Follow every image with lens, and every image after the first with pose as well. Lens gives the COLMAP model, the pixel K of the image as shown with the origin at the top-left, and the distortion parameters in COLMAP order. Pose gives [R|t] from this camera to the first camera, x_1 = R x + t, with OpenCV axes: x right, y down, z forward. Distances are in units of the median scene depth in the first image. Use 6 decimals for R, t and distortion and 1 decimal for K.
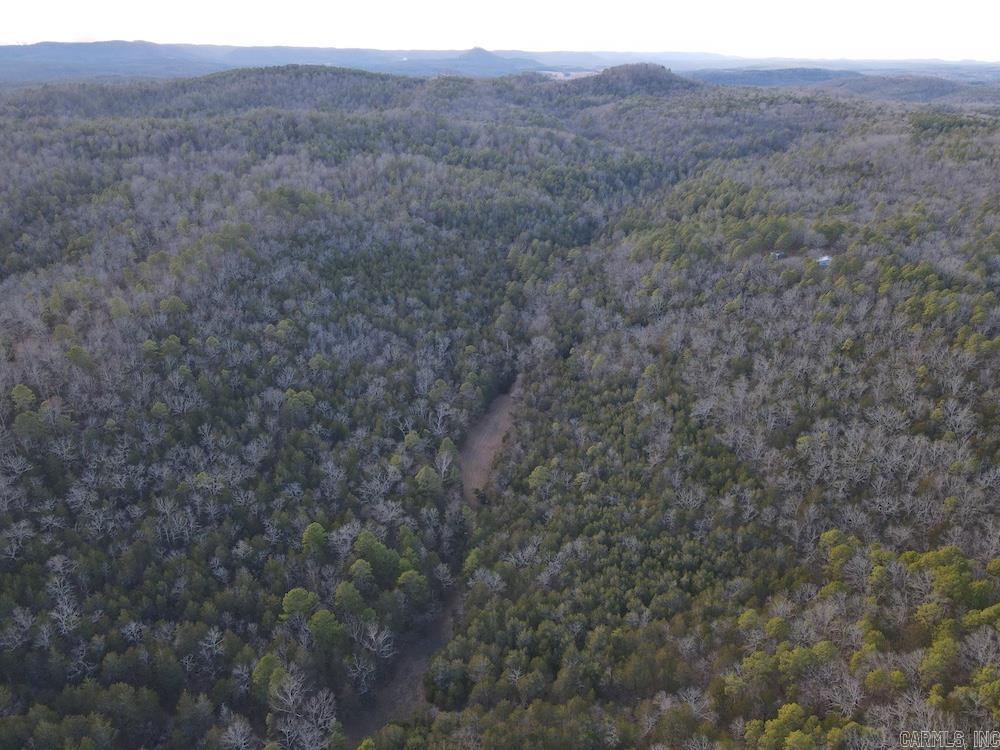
lens RADIAL K [[730.1, 0, 508.4], [0, 730.1, 370.2], [0, 0, 1]] dist [0.010815, 0.005562]
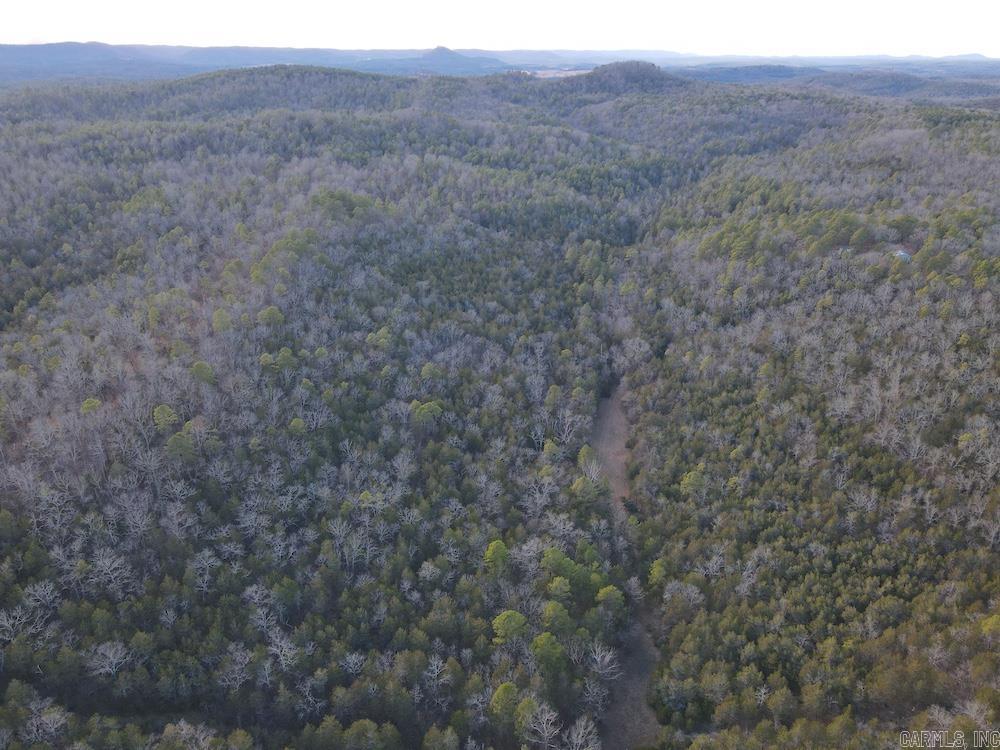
lens RADIAL K [[730.1, 0, 503.6], [0, 730.1, 369.2], [0, 0, 1]] dist [0.010815, 0.005562]
pose [[0.998621, -0.026650, 0.045236, -0.185722], [0.026657, 0.999645, 0.000442, -0.010229], [-0.045231, 0.000764, 0.998976, 0.025084]]
